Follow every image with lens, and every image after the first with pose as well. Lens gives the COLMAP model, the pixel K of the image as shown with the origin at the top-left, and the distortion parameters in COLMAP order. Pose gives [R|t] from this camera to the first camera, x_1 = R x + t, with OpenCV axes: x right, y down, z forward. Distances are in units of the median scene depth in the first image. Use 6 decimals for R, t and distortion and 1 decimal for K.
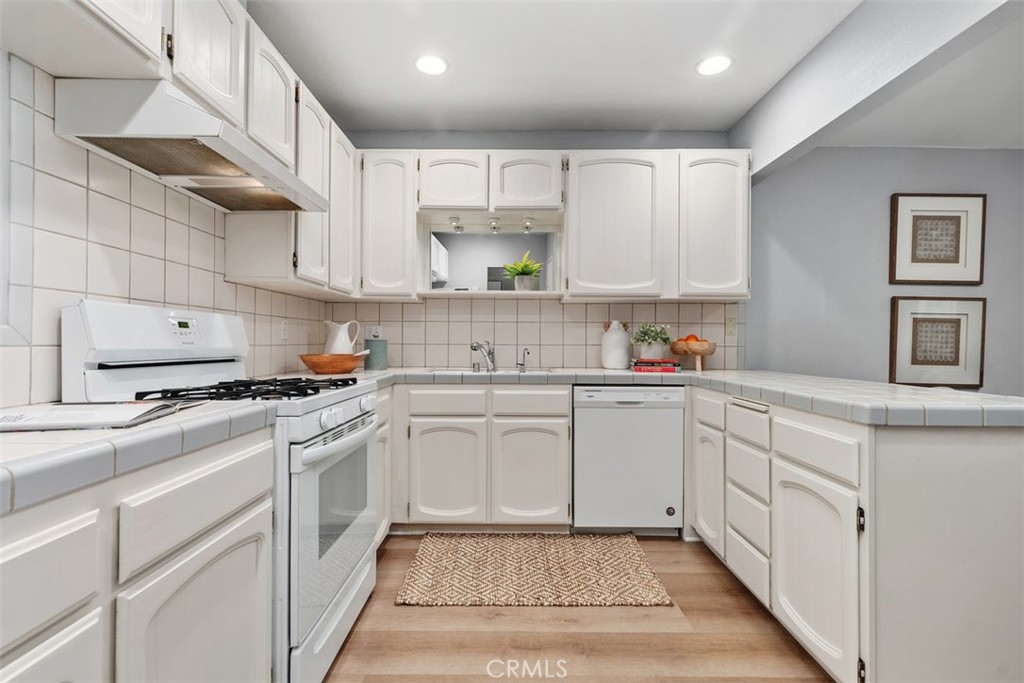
lens RADIAL K [[463.8, 0, 507.5], [0, 463.8, 338.6], [0, 0, 1]] dist [-0.000215, 0.000330]
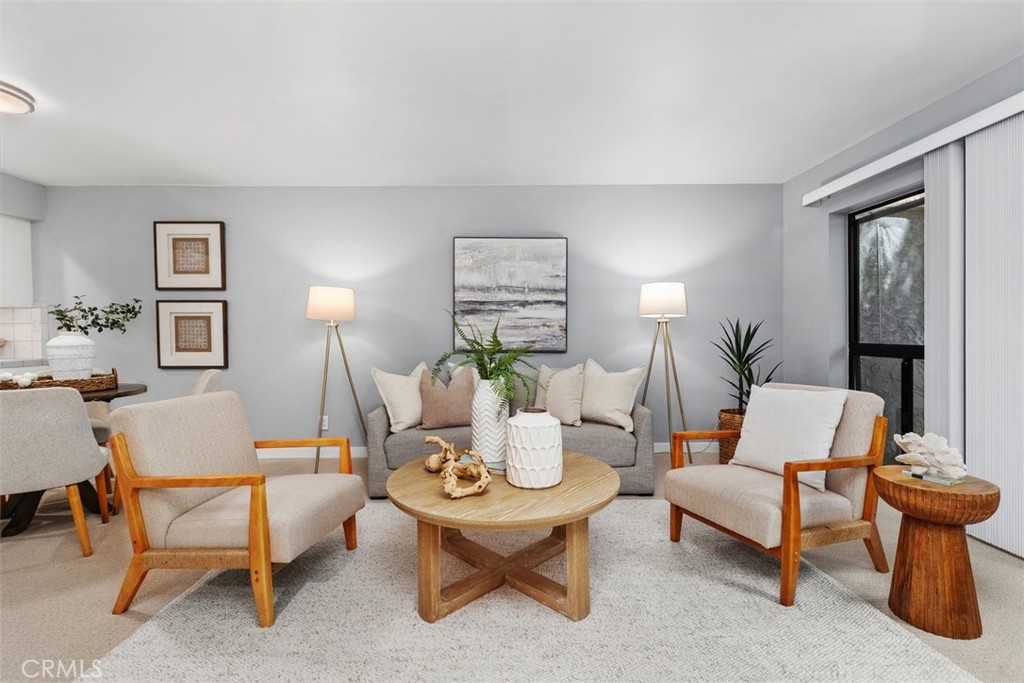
lens RADIAL K [[463.8, 0, 513.7], [0, 463.8, 340.9], [0, 0, 1]] dist [-0.000215, 0.000330]
pose [[0.999478, -0.021042, 0.024497, 1.816964], [0.020541, 0.999578, 0.020521, 0.017899], [-0.024918, -0.020007, 0.999489, -0.342027]]
